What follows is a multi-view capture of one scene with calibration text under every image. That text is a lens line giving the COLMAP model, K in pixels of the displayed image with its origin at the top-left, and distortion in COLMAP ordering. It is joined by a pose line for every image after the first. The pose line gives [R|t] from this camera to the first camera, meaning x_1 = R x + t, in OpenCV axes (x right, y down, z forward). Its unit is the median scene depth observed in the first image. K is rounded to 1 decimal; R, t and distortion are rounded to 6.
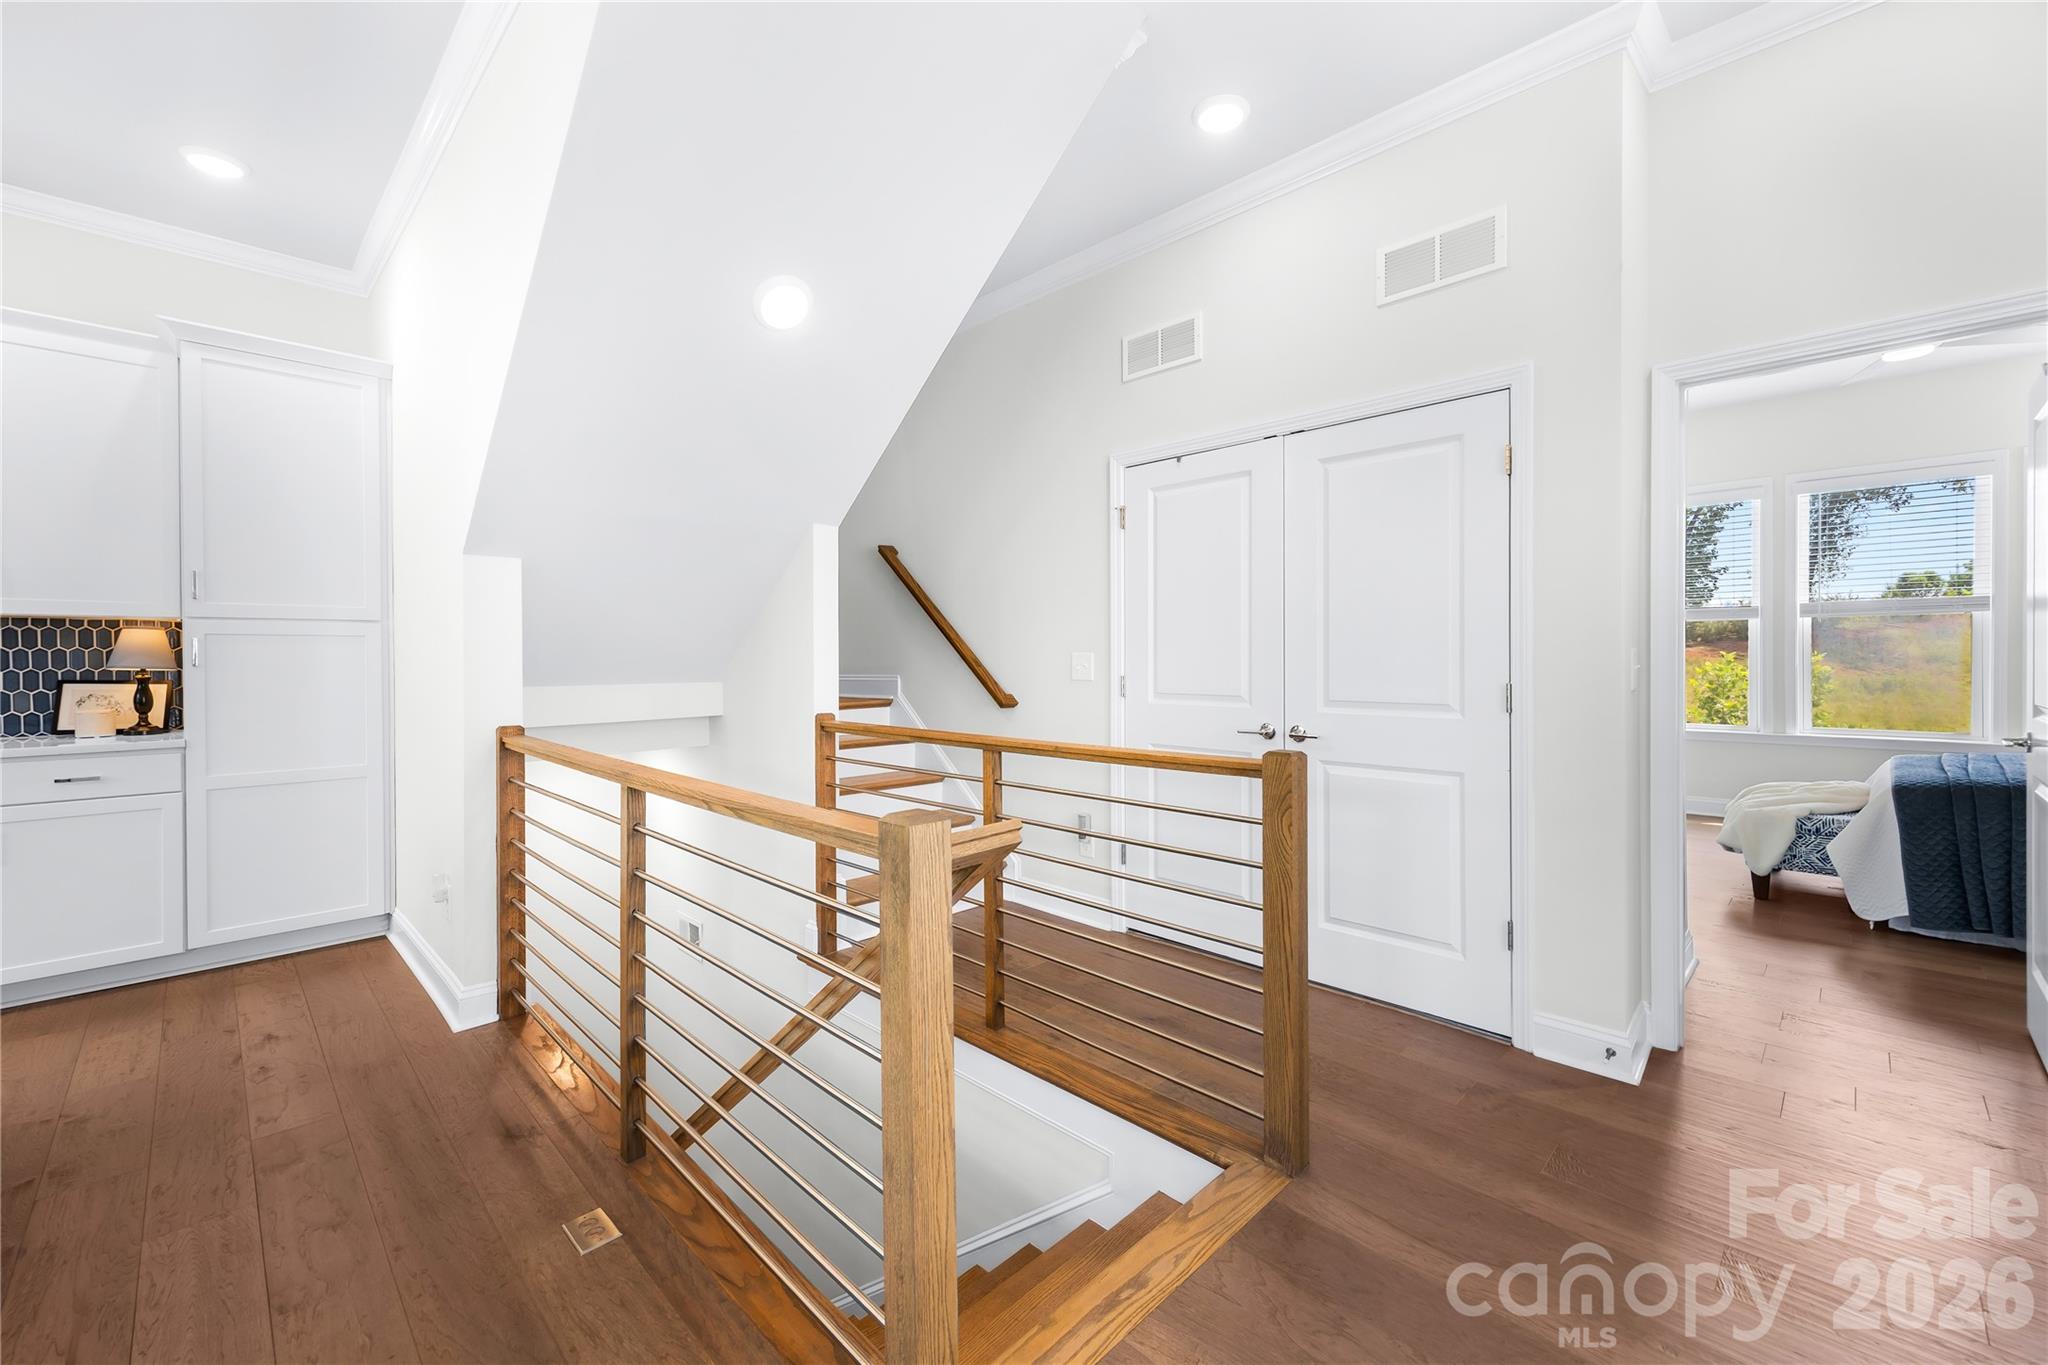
lens RADIAL K [[816.1, 0, 1016.4], [0, 816.1, 660.1], [0, 0, 1]] dist [0.019021, -0.000014]
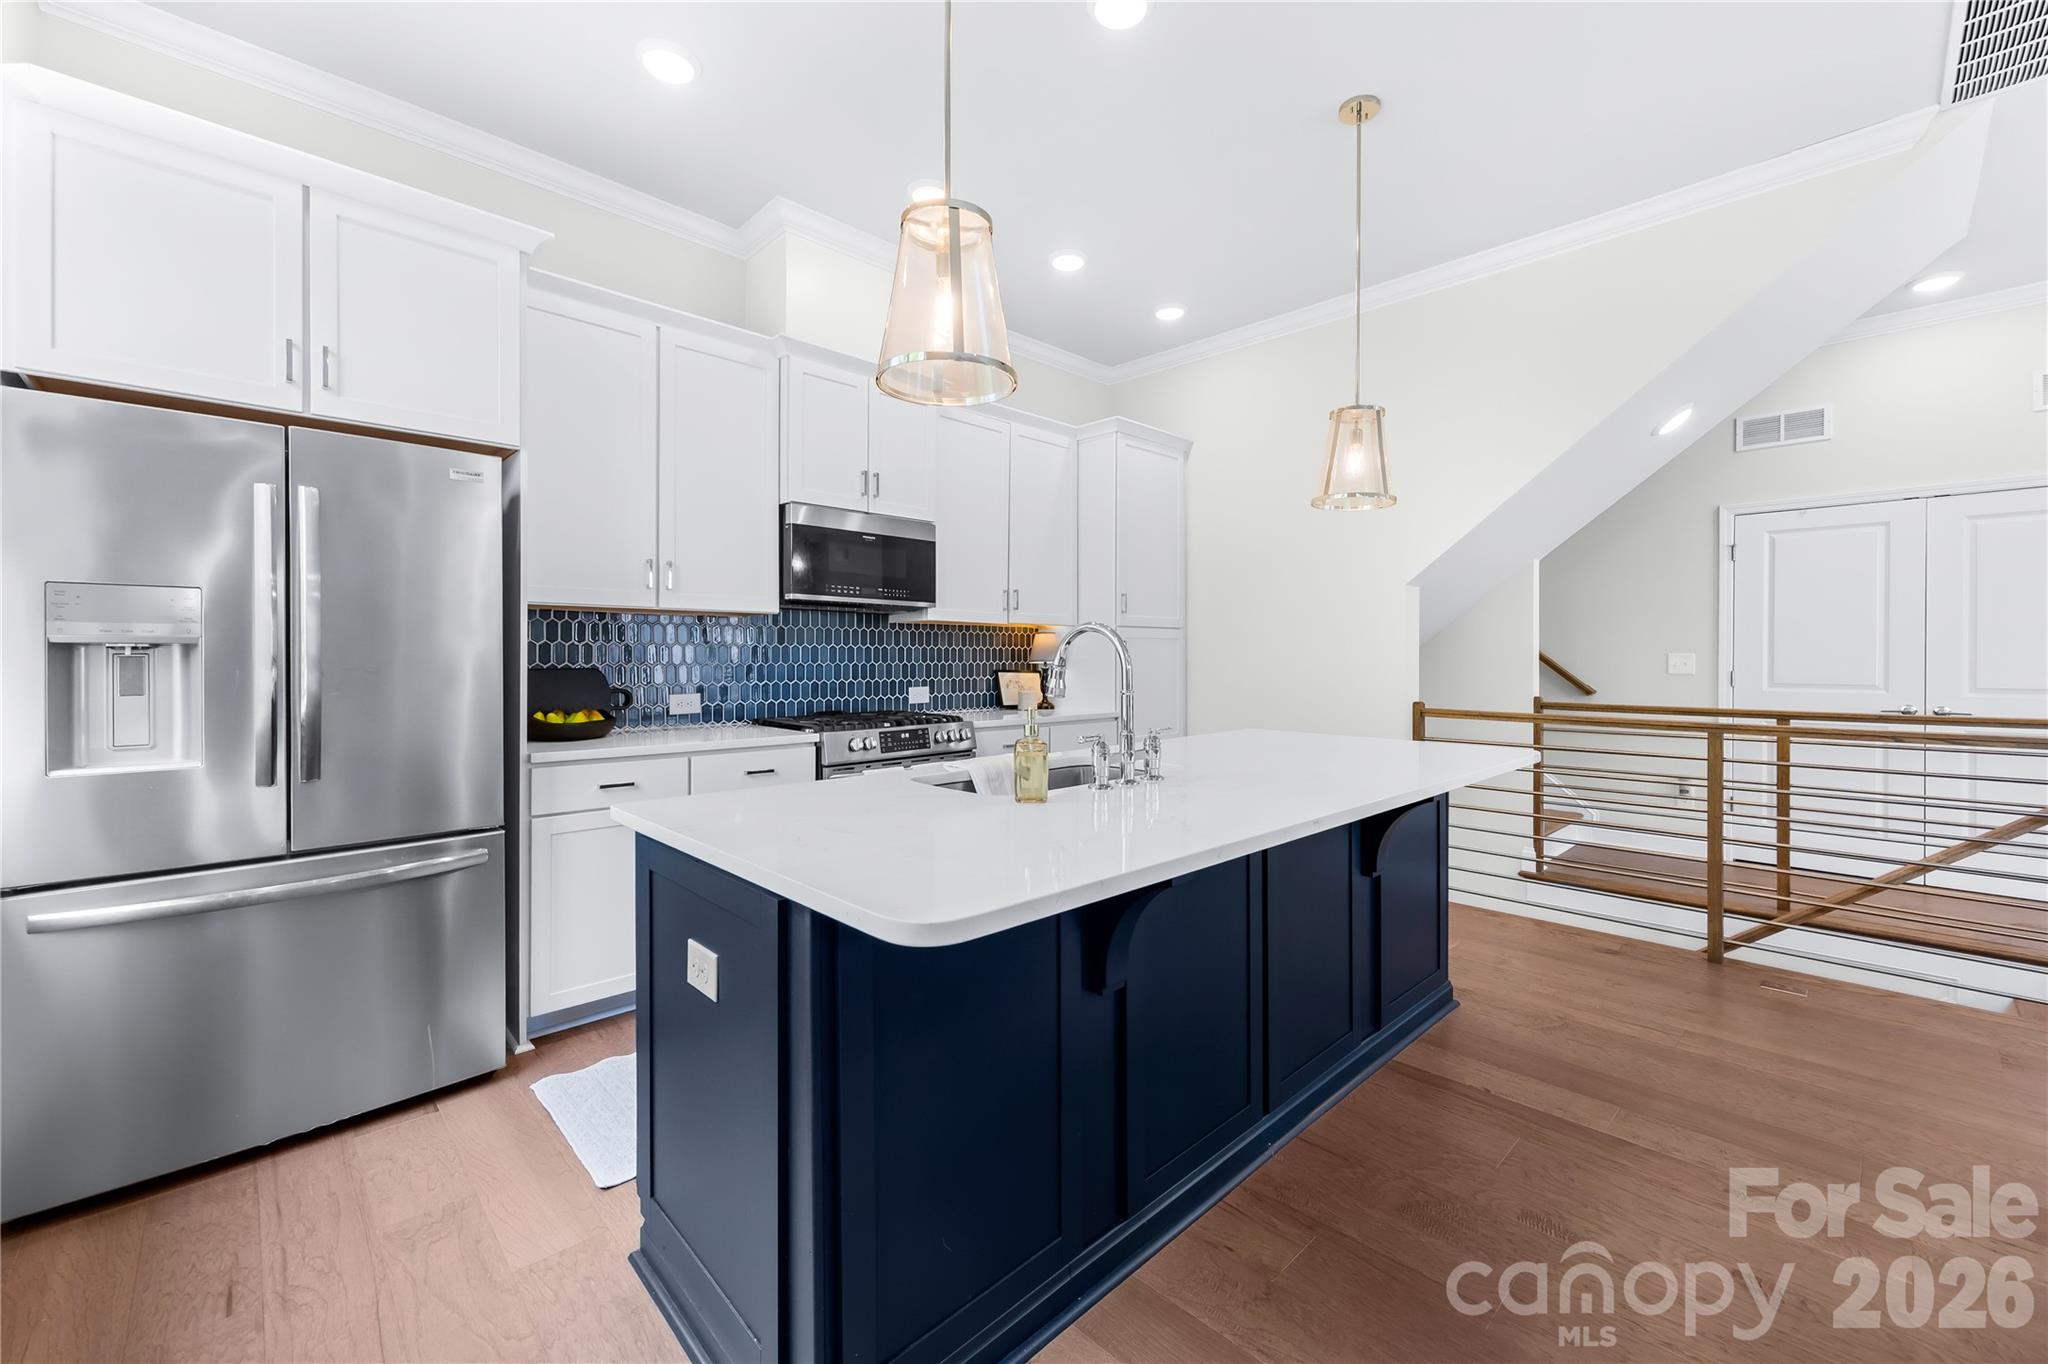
lens RADIAL K [[814.8, 0, 1013.4], [0, 814.8, 668.6], [0, 0, 1]] dist [0.005517, 0.000417]
pose [[0.999830, 0.006246, -0.017330, -1.085148], [-0.006081, 0.999936, 0.009545, 0.008278], [0.017389, -0.009438, 0.999804, -0.376707]]
